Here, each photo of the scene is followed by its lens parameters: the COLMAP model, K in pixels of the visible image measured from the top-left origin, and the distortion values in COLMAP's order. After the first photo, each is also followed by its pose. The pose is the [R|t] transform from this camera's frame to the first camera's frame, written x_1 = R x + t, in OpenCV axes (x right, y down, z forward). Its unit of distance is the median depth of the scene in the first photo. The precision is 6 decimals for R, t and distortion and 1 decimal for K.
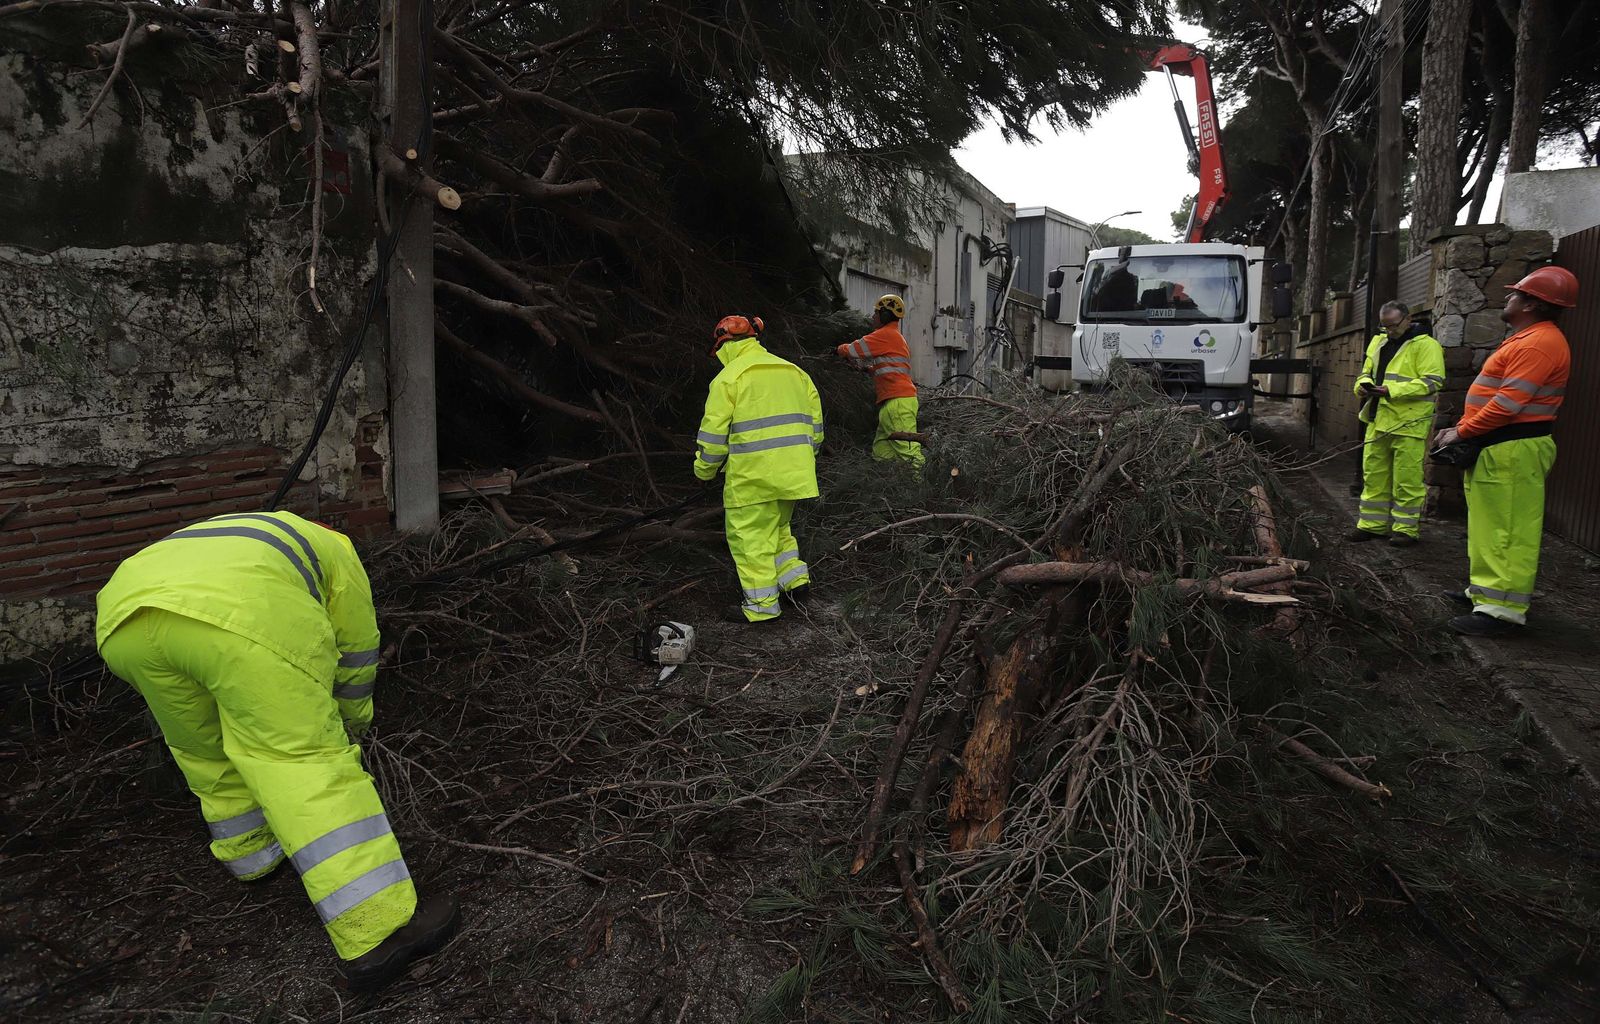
lens RADIAL K [[801.9, 0, 827.4], [0, 801.9, 464.8], [0, 0, 1]] dist [-0.065681, 0.028758]
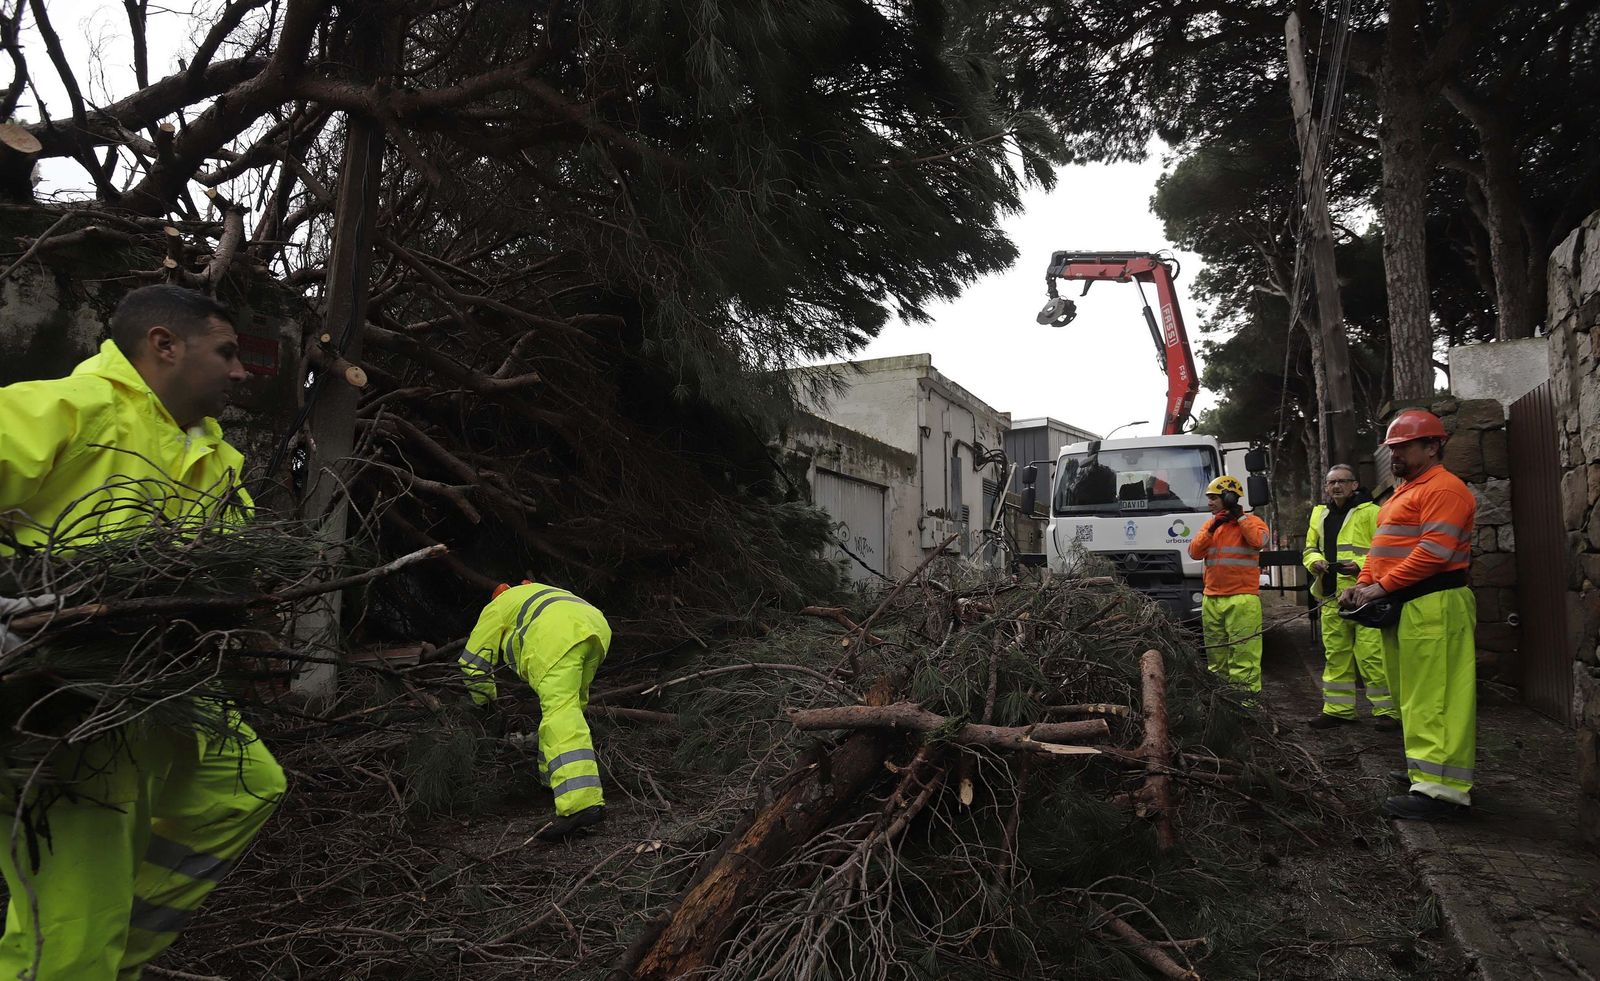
lens RADIAL K [[793.2, 0, 798.5], [0, 793.2, 515.6], [0, 0, 1]] dist [-0.071911, 0.034362]
pose [[0.996658, -0.009550, -0.081131, 0.115758], [-0.007407, 0.978487, -0.206174, 0.035942], [0.081354, 0.206086, 0.975146, 0.023039]]
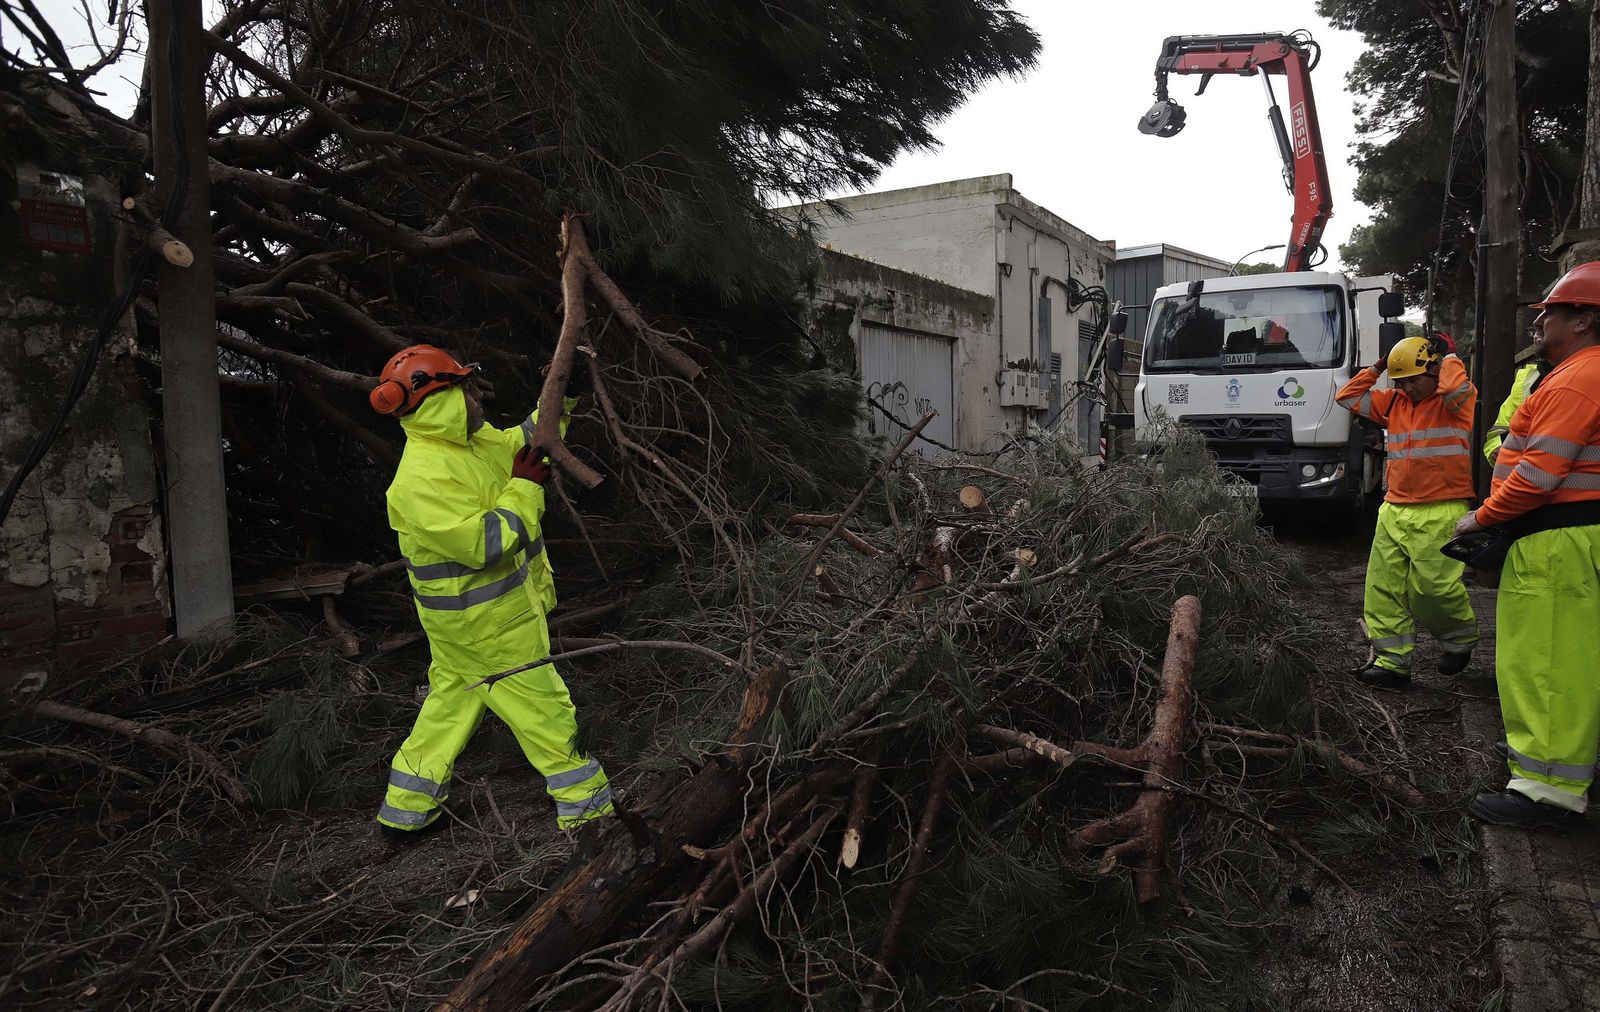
lens RADIAL K [[854.8, 0, 866.4], [0, 854.8, 511.3], [0, 0, 1]] dist [-0.063609, 0.029059]
pose [[0.992267, -0.011180, -0.123614, 0.196327], [0.007892, 0.999603, -0.027053, -0.016624], [0.123867, 0.025868, 0.991962, 0.115199]]
